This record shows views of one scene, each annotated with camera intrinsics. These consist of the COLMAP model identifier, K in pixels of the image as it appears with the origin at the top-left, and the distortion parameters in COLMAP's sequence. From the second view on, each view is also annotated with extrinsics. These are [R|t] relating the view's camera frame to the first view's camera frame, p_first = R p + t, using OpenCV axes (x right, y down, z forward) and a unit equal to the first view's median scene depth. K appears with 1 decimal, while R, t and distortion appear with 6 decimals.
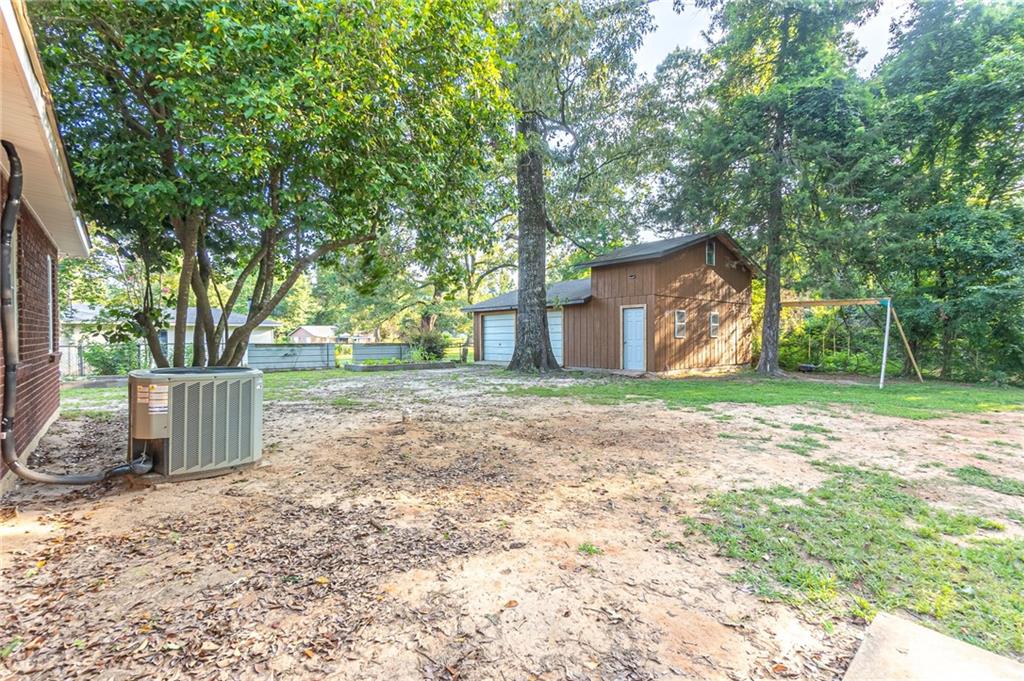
lens RADIAL K [[446.3, 0, 512.0], [0, 446.3, 340.5], [0, 0, 1]] dist [-0.002382, -0.000042]
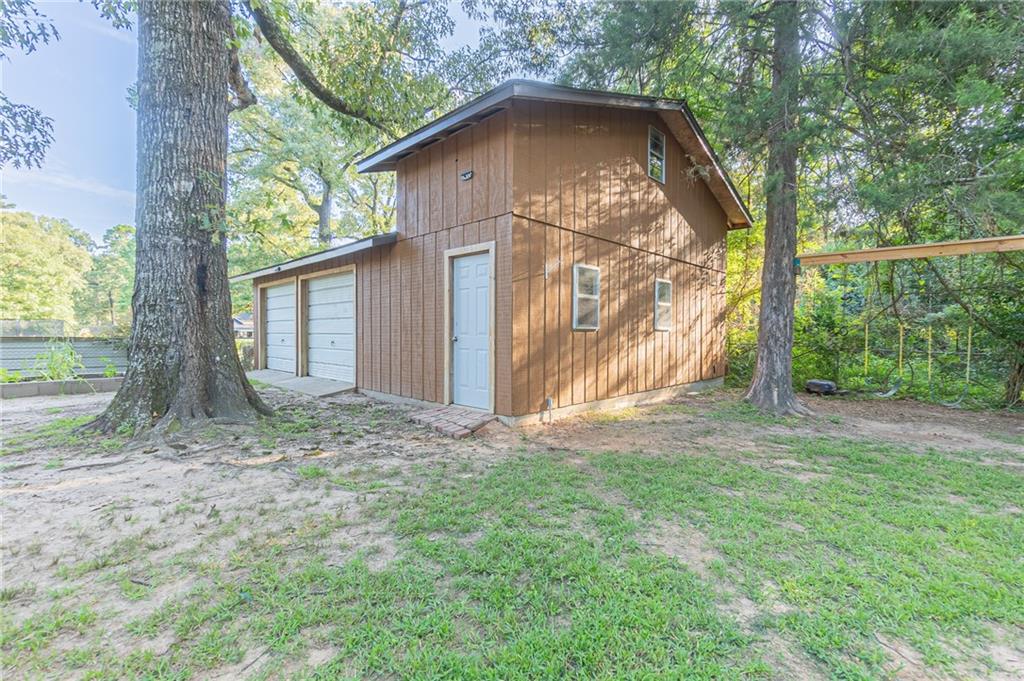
lens RADIAL K [[442.0, 0, 513.3], [0, 442.0, 341.7], [0, 0, 1]] dist [-0.001565, -0.000031]
pose [[0.994388, 0.005448, 0.105651, 0.258738], [-0.007423, 0.999805, 0.018310, -0.001271], [-0.105531, -0.018992, 0.994235, 0.576343]]
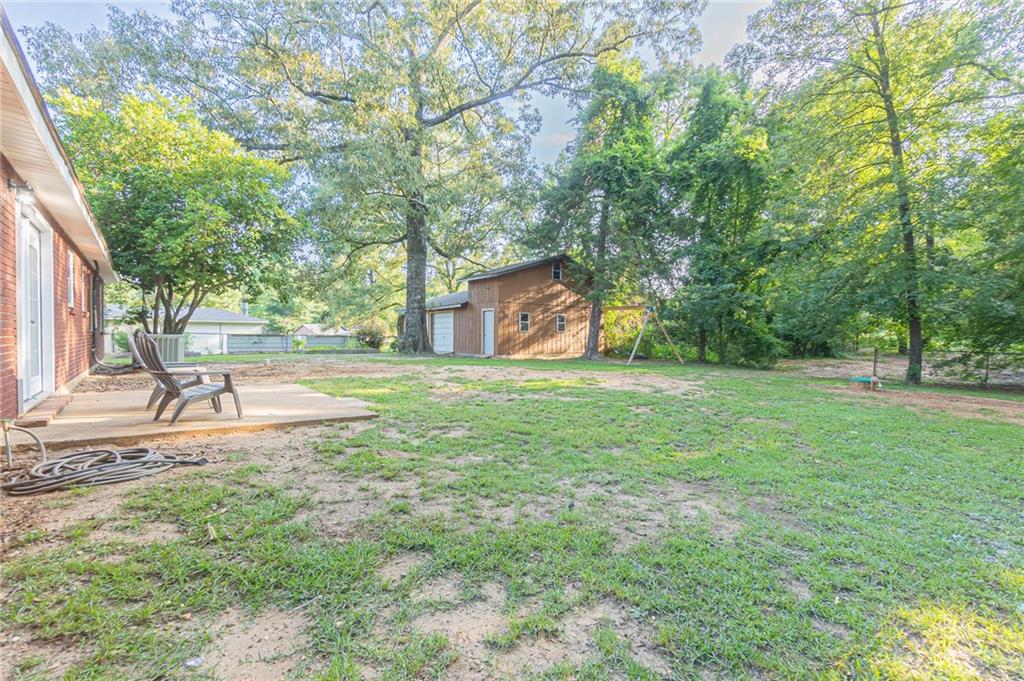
lens RADIAL K [[442.0, 0, 513.3], [0, 442.0, 341.7], [0, 0, 1]] dist [-0.001565, -0.000031]
pose [[0.999420, 0.009450, -0.032716, 0.383395], [-0.009403, 0.999955, 0.001601, 0.022471], [0.032729, -0.001292, 0.999463, -0.396502]]
